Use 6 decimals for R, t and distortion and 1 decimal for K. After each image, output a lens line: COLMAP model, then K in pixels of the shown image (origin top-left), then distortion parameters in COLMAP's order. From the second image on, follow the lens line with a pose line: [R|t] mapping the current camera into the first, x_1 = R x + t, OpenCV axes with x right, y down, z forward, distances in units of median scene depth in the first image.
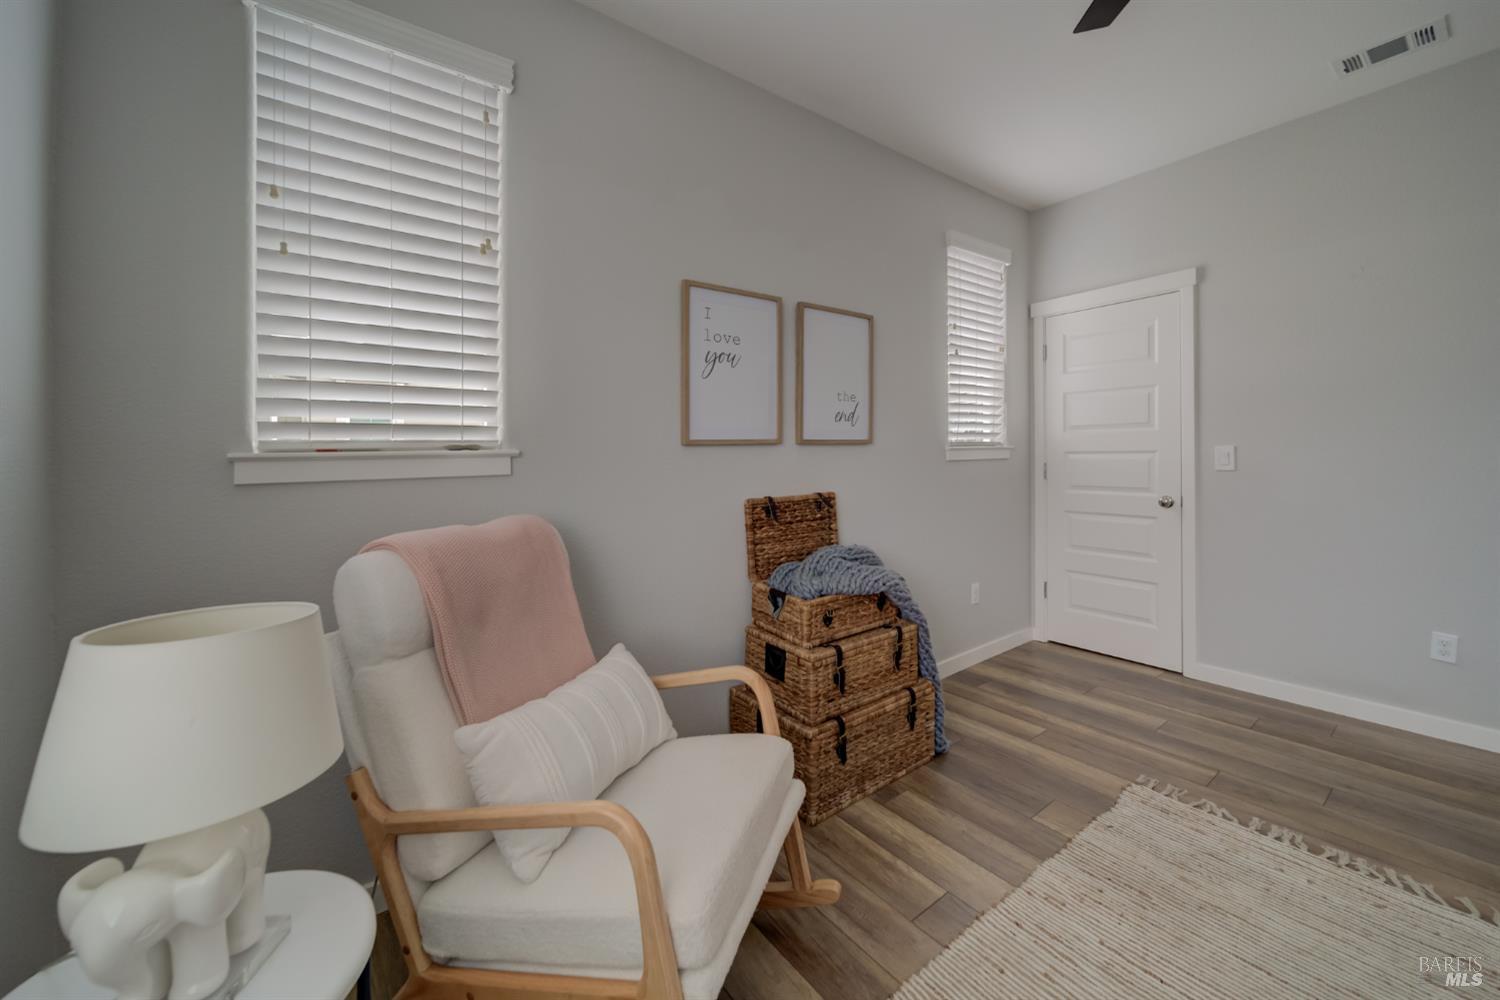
lens RADIAL K [[619.5, 0, 753.2], [0, 619.5, 457.4], [0, 0, 1]] dist [0.000107, 0.000018]
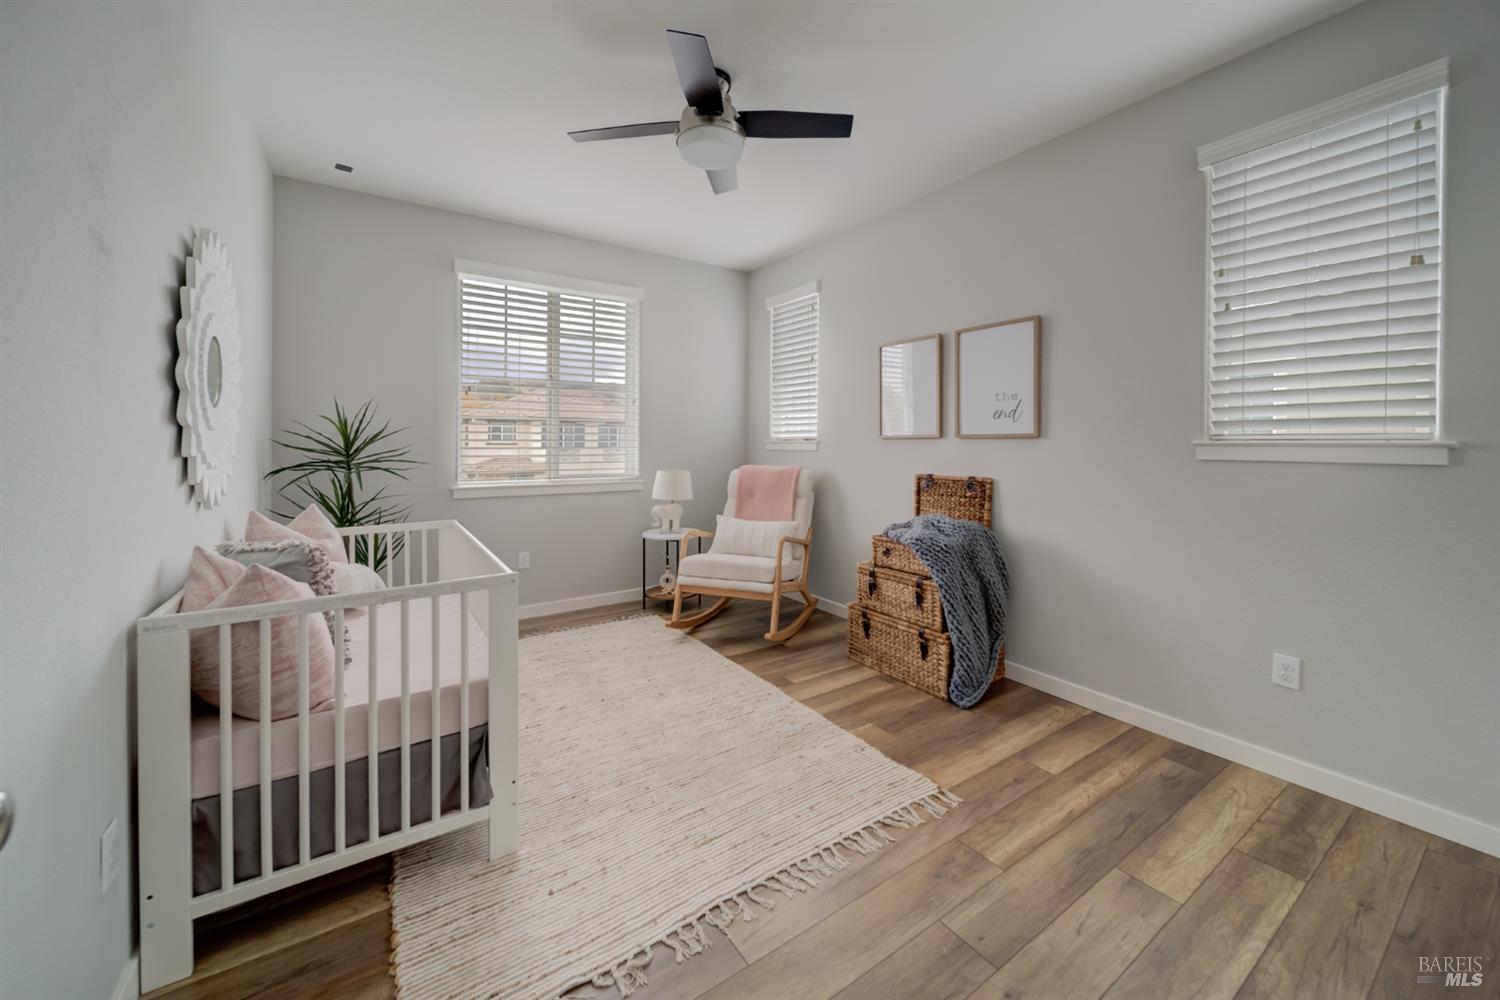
lens RADIAL K [[541.7, 0, 747.2], [0, 541.7, 452.5], [0, 0, 1]] dist [-0.000042, 0.000015]
pose [[-0.079119, 0.033342, -0.996307, 1.311234], [-0.011517, 0.999343, 0.034358, -0.025999], [0.996799, 0.014193, -0.078683, 0.671000]]
